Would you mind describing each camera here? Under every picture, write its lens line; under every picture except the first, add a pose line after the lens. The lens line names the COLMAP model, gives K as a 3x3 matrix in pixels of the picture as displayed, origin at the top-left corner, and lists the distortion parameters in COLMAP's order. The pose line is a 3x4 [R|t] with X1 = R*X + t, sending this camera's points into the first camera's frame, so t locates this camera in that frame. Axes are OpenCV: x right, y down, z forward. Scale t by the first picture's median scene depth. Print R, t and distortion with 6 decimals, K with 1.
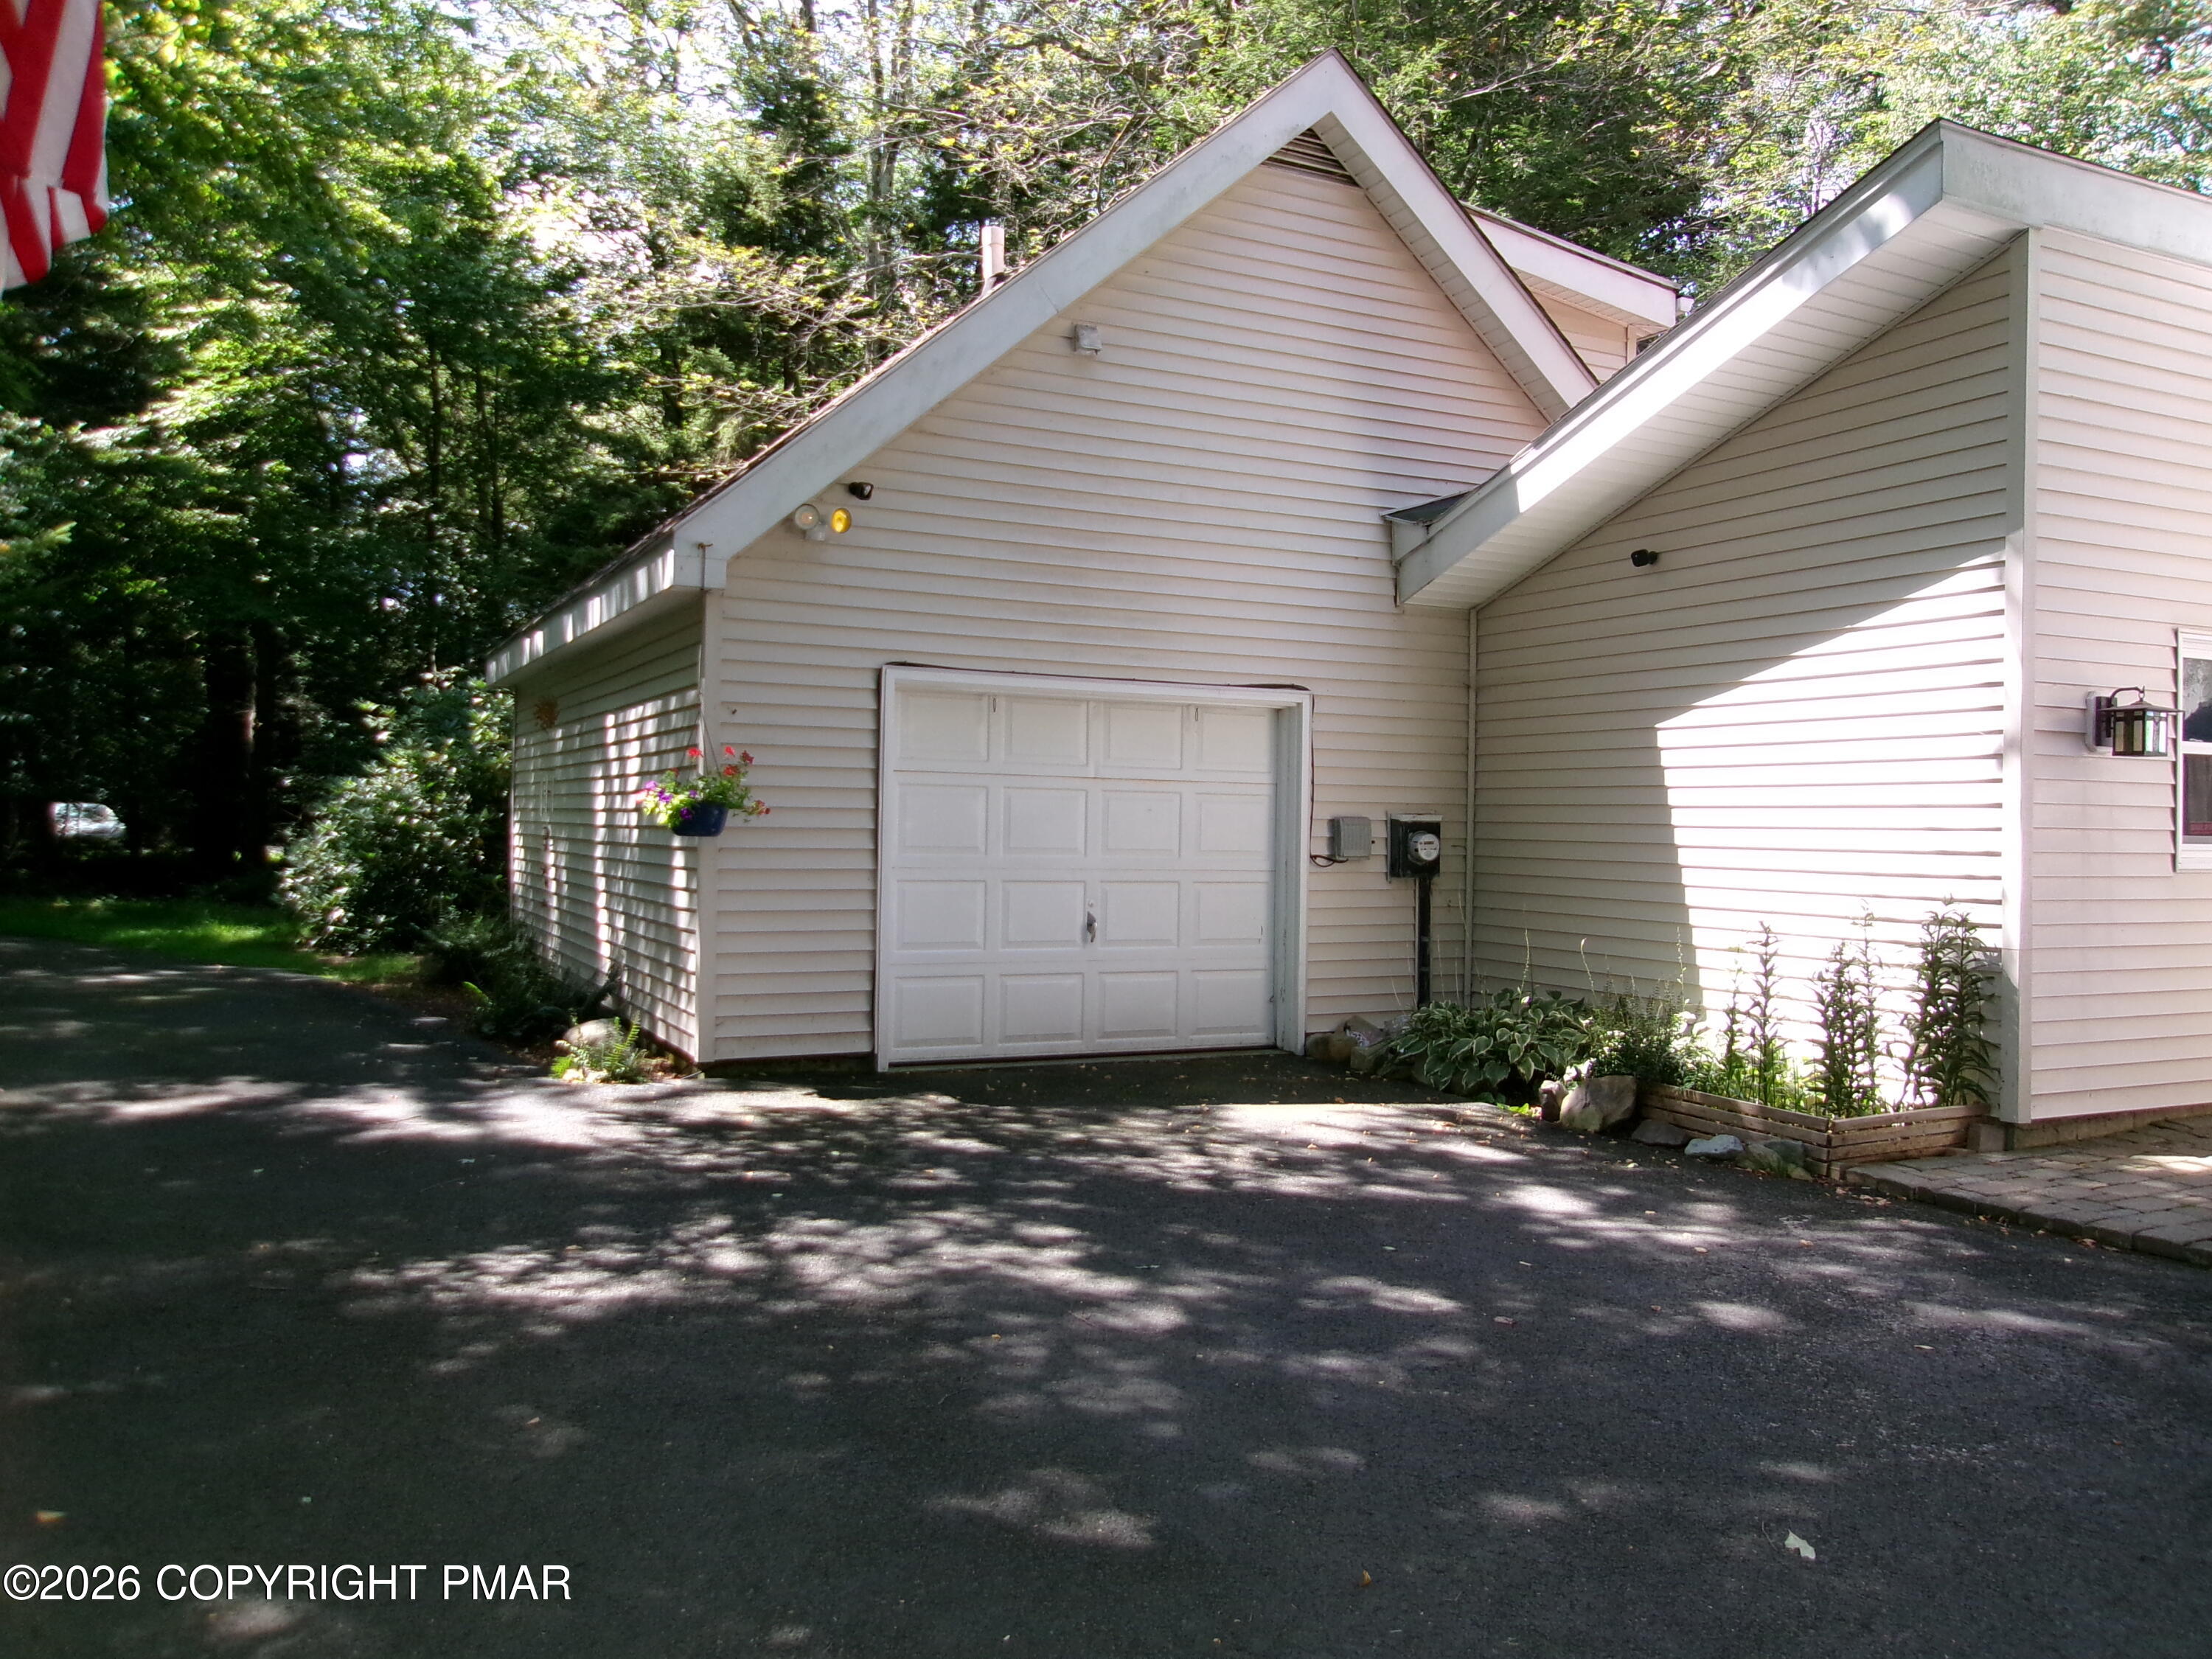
lens RADIAL K [[1728.5, 0, 1106.0], [0, 1728.5, 829.5], [0, 0, 1]] dist [-0.003890, 0.045175]
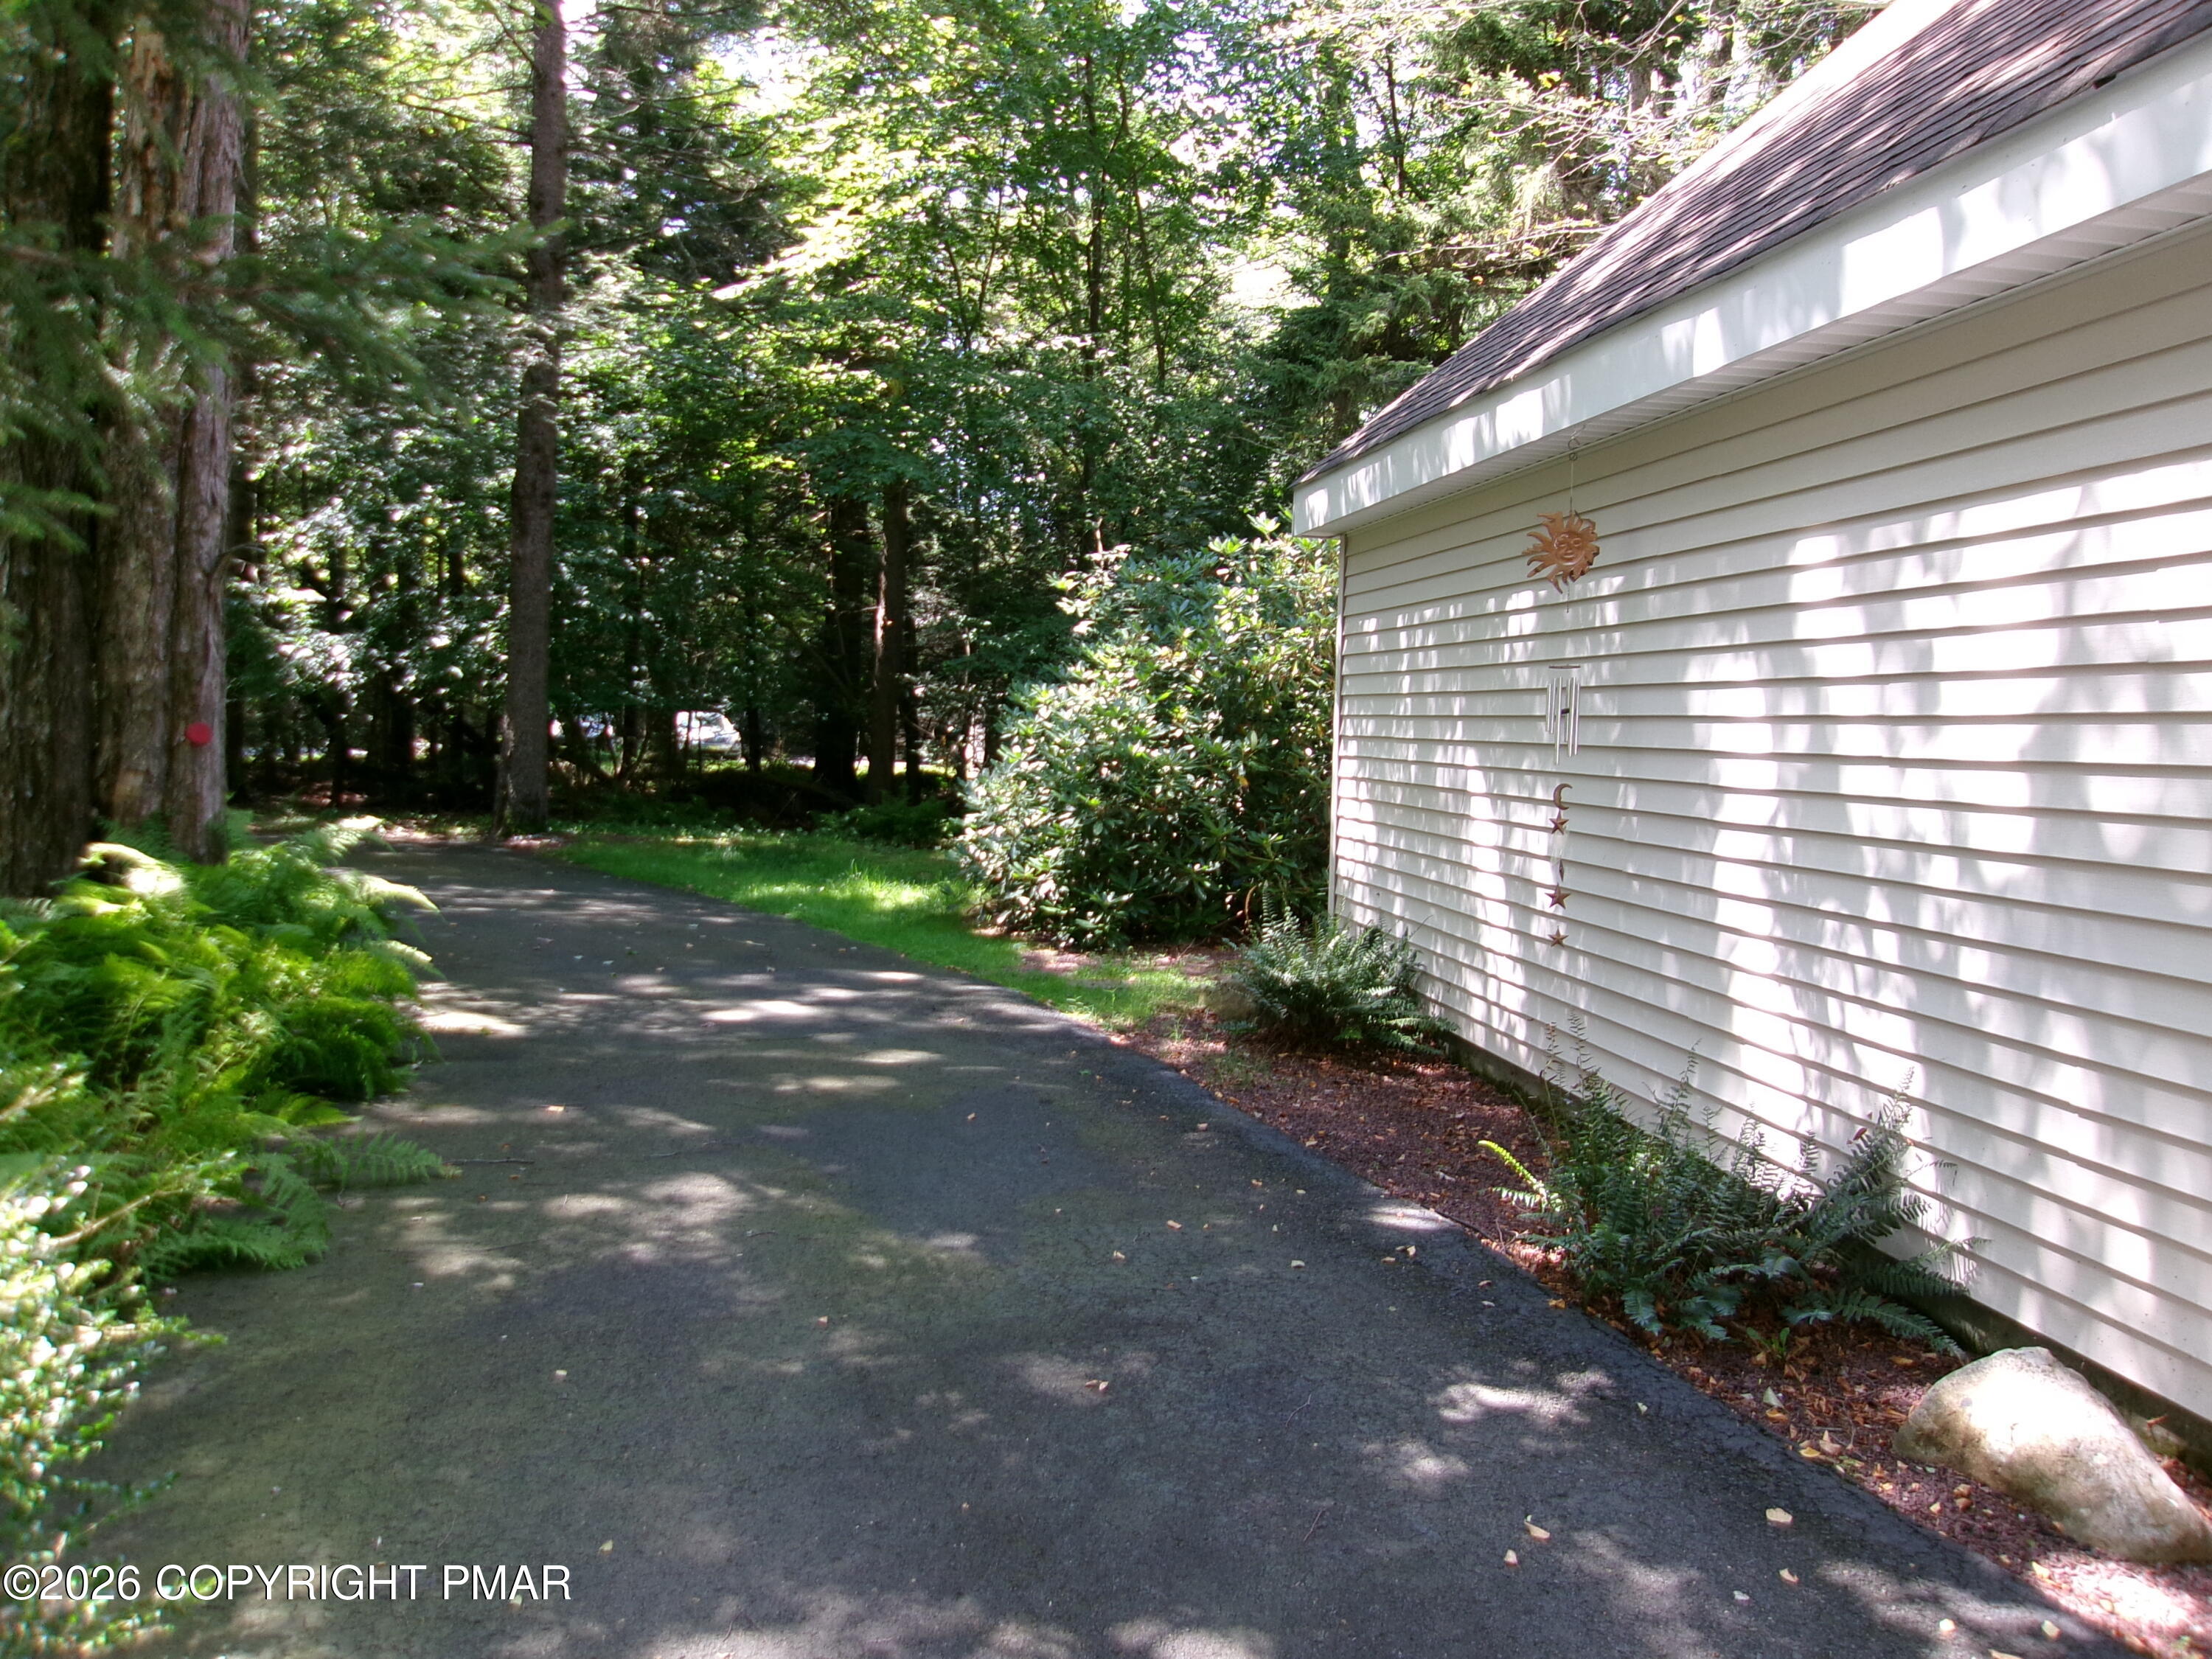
lens RADIAL K [[1738.2, 0, 1106.0], [0, 1738.2, 829.5], [0, 0, 1]] dist [0.001296, -0.000810]
pose [[0.954941, 0.028797, -0.295395, -0.196800], [-0.014196, 0.998574, 0.051454, -0.007830], [0.296456, -0.044942, 0.953989, 0.320102]]
